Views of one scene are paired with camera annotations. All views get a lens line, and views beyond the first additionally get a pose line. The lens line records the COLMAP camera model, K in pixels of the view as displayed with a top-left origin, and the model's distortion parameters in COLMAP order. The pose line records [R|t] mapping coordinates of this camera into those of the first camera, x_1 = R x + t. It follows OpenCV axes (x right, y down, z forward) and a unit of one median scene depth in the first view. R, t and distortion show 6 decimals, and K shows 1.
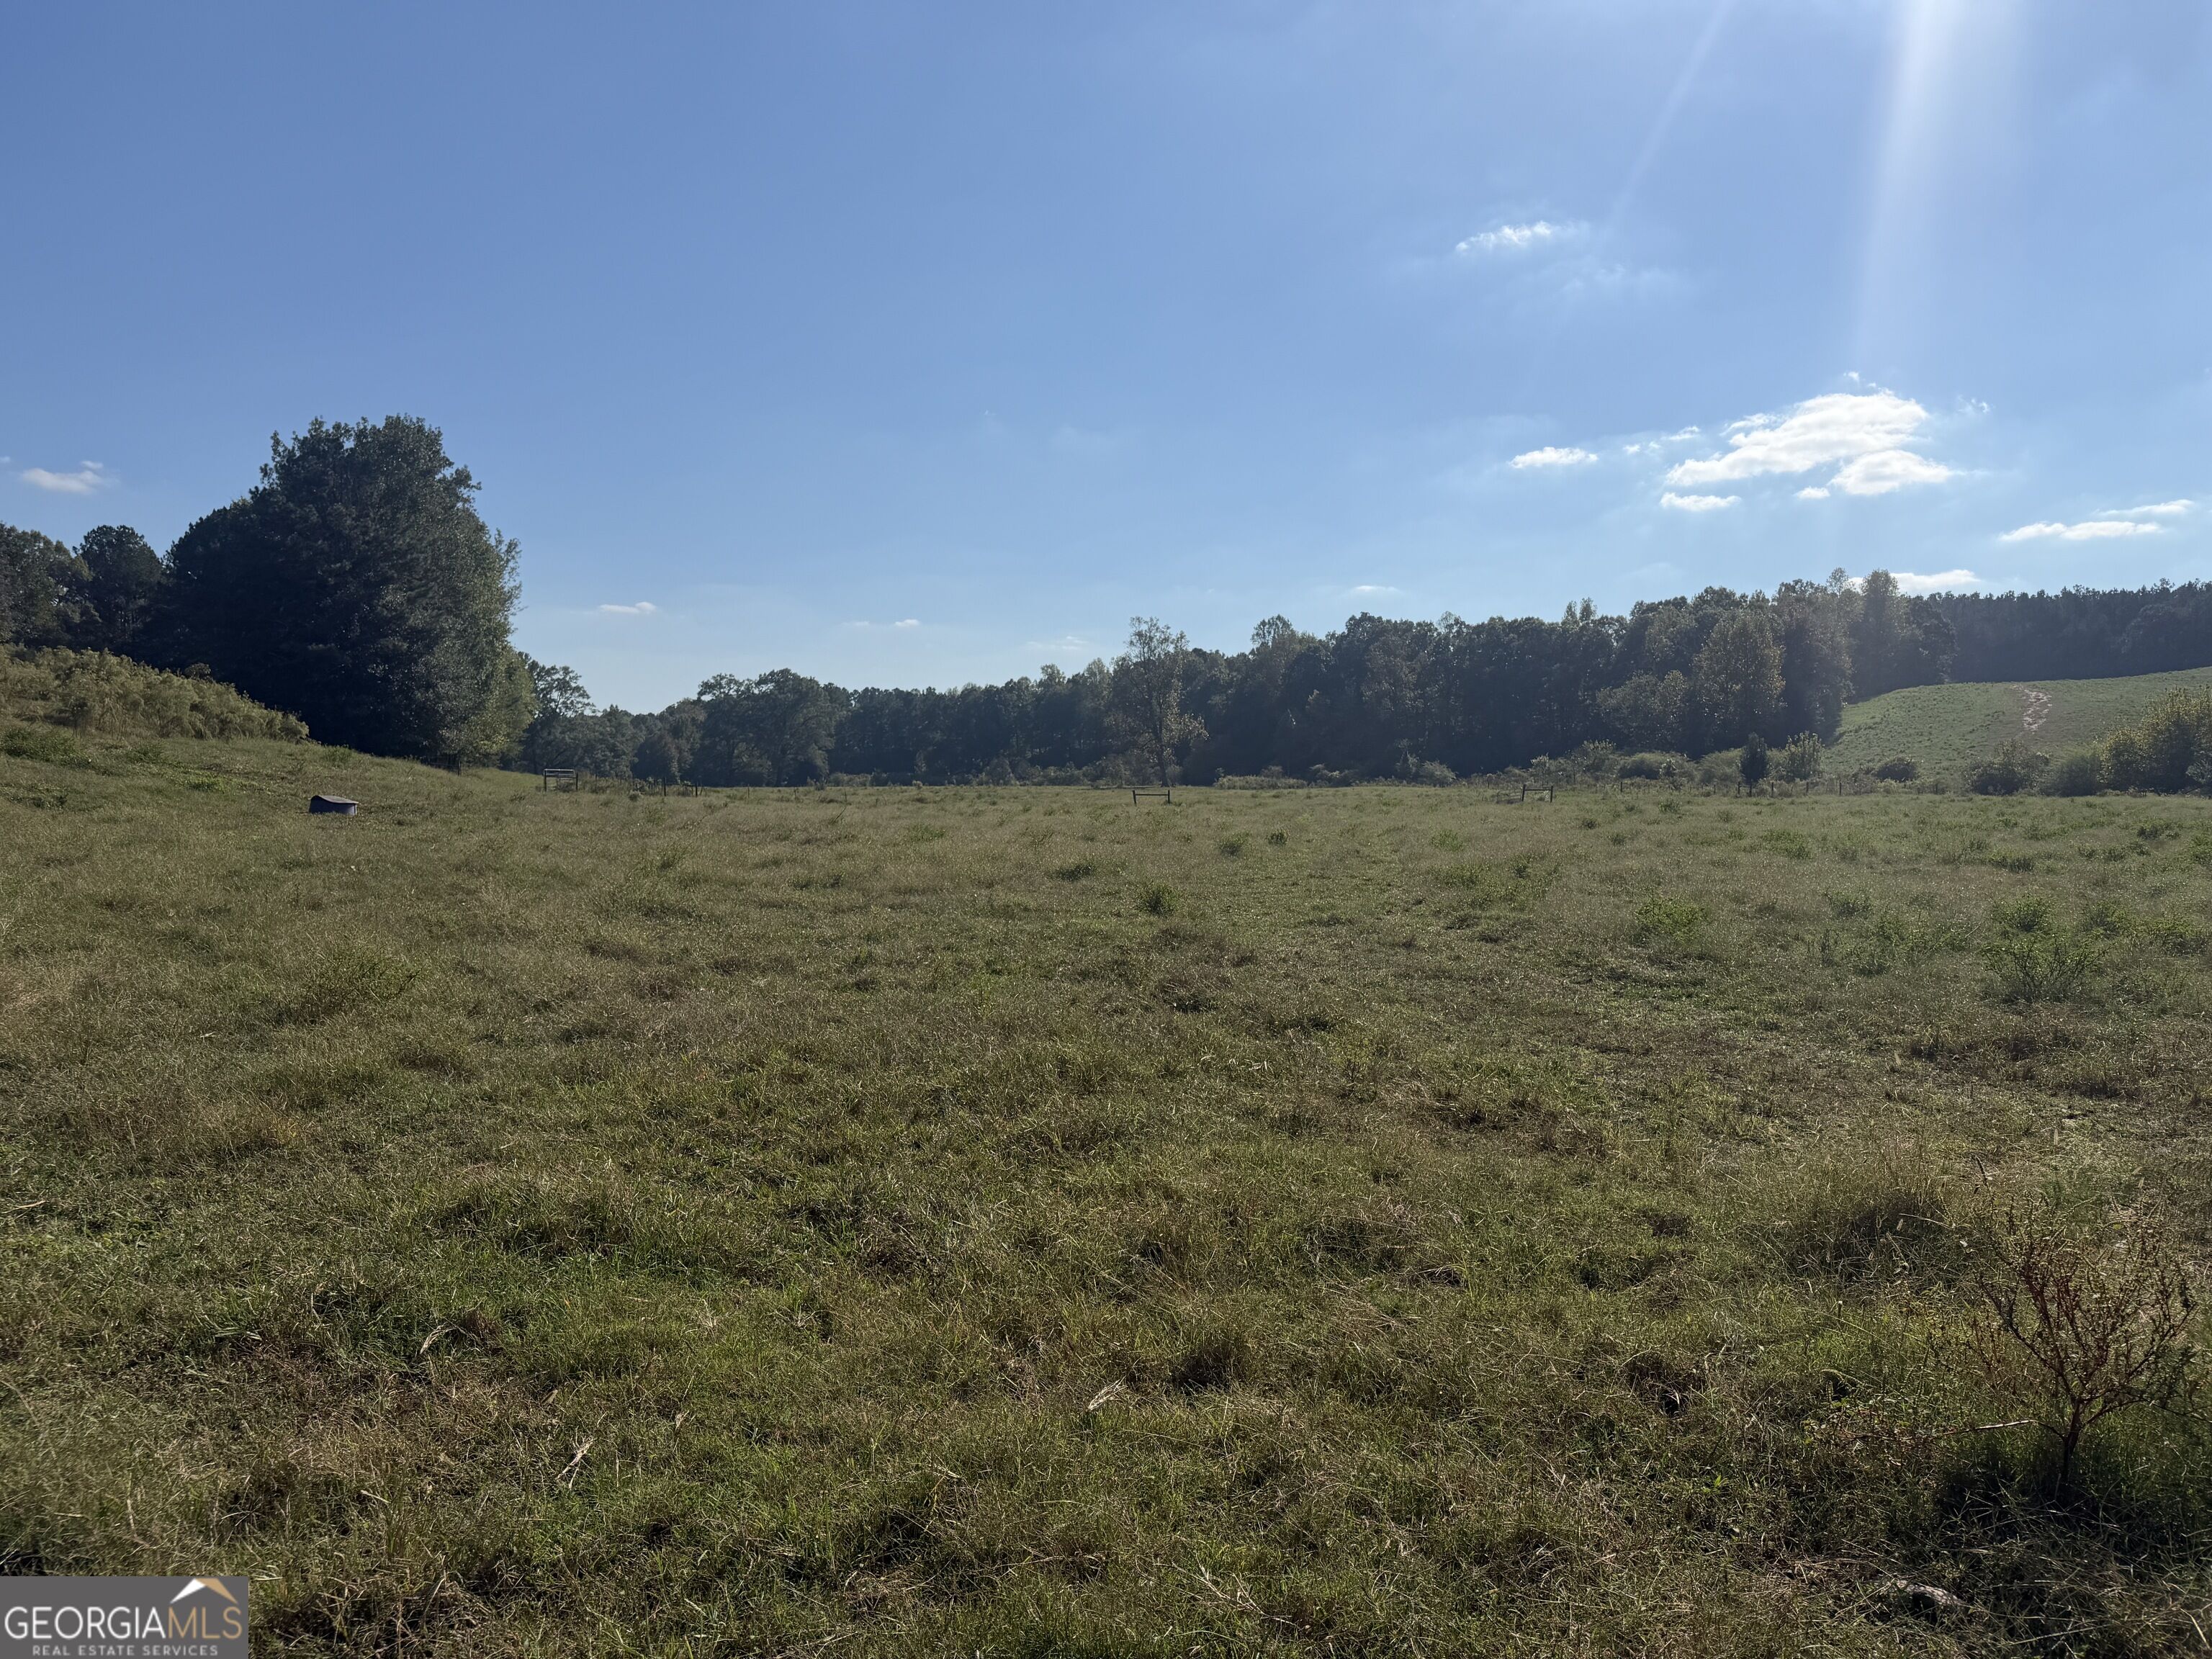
lens RADIAL K [[1521.9, 0, 1103.8], [0, 1521.9, 850.6], [0, 0, 1]] dist [0.021015, -0.039055]
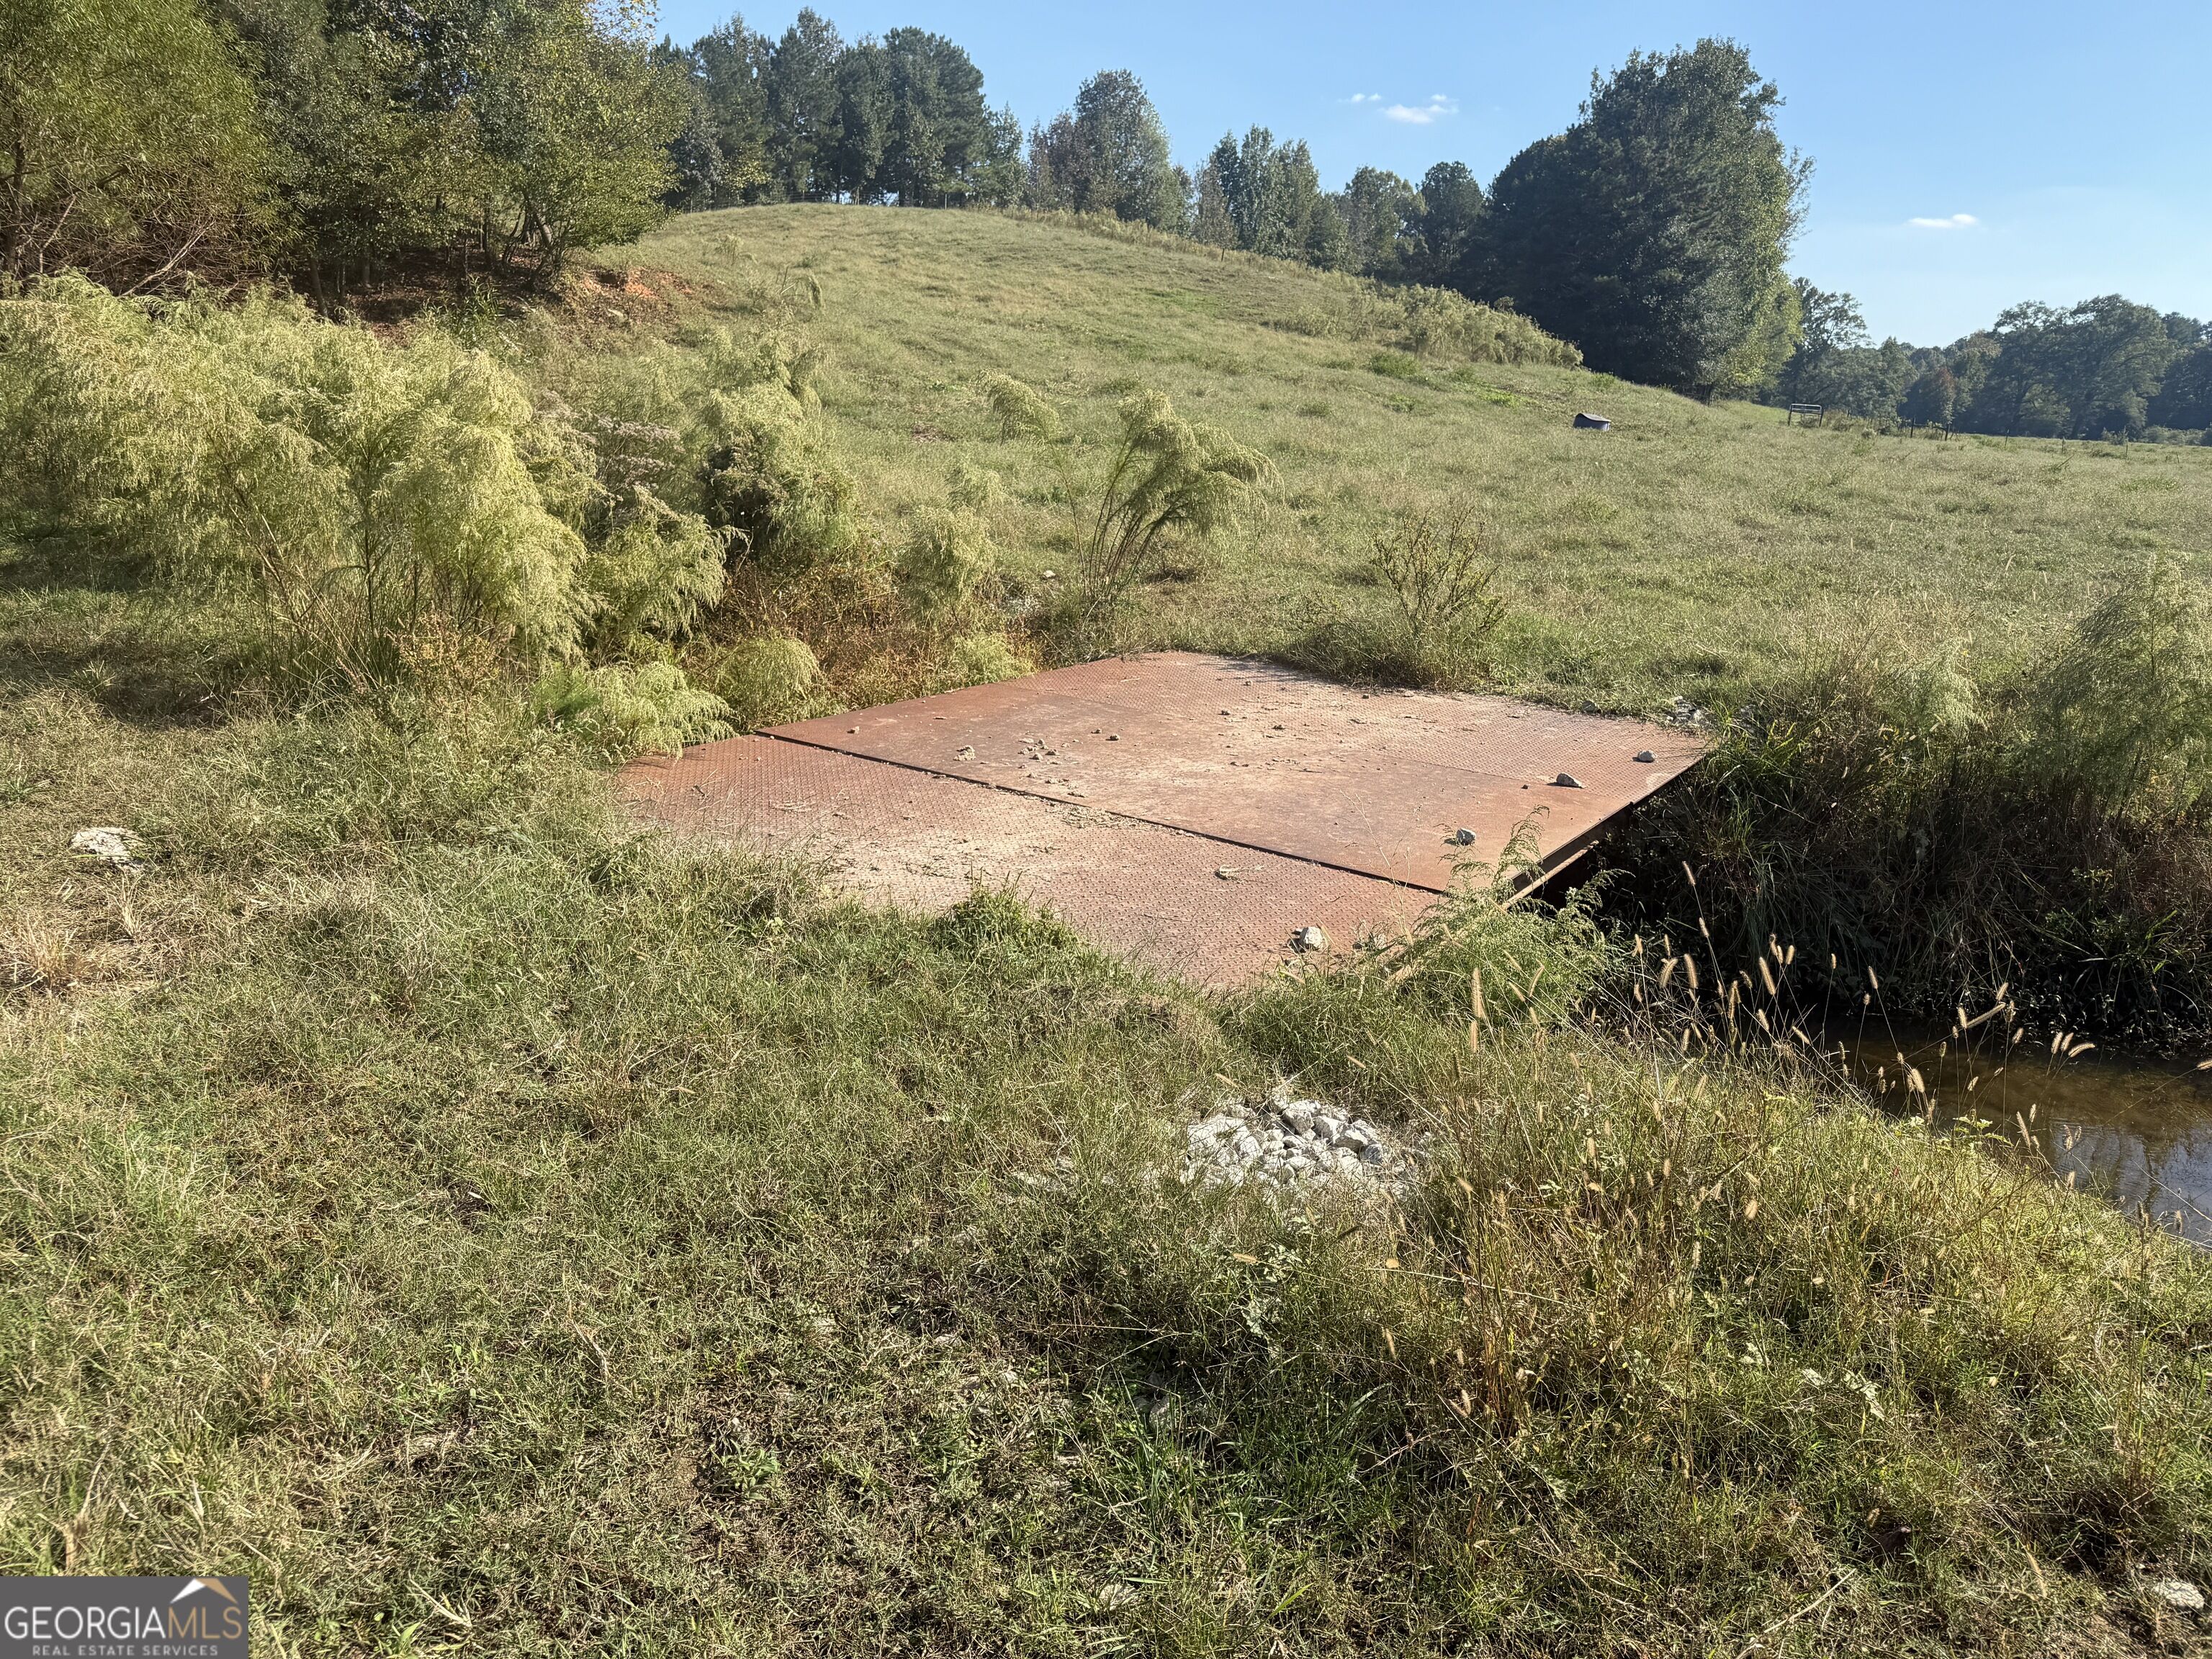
lens RADIAL K [[1521.9, 0, 1110.8], [0, 1521.9, 818.5], [0, 0, 1]] dist [0.021015, -0.039055]
pose [[0.720426, 0.224458, -0.656205, 0.026956], [-0.080693, 0.966881, 0.242136, 0.003183], [0.688822, -0.121490, 0.714678, -0.054013]]
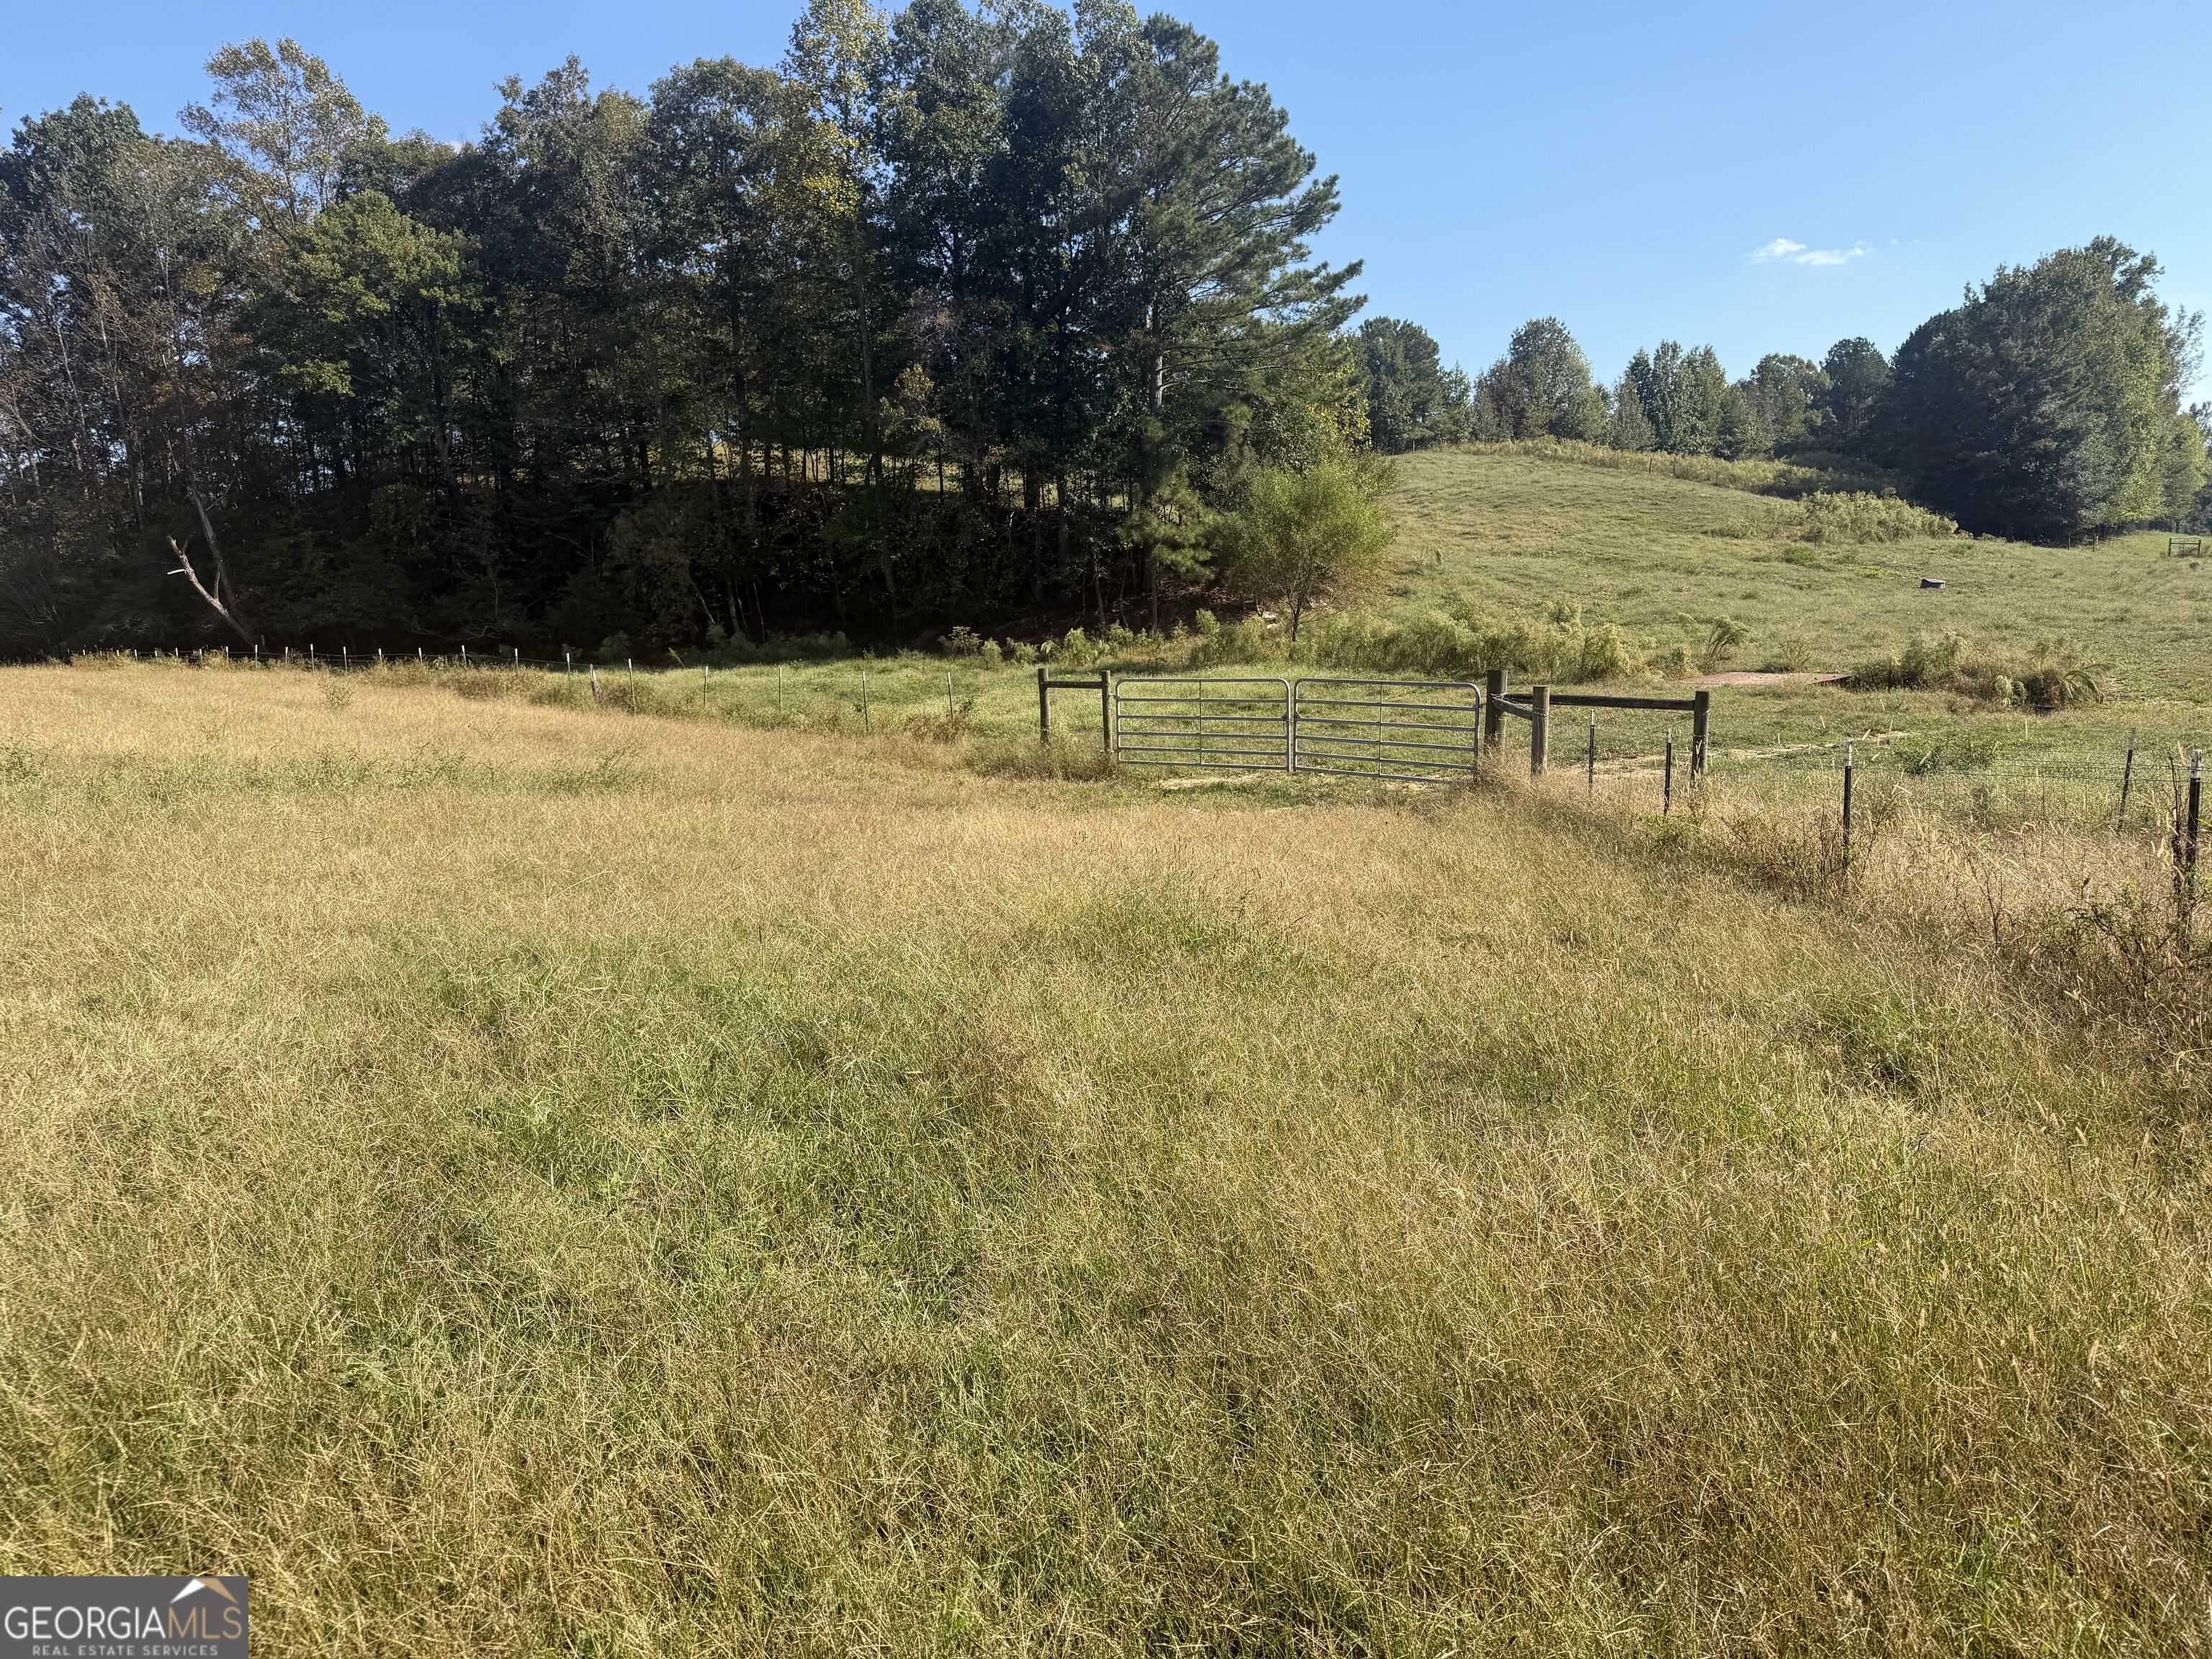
lens RADIAL K [[1521.9, 0, 1115.7], [0, 1521.9, 840.2], [0, 0, 1]] dist [0.021015, -0.039055]
pose [[0.529150, 0.120723, -0.839896, 0.182150], [0.006619, 0.989210, 0.146355, 0.000709], [0.848502, -0.083002, 0.522642, -0.276040]]
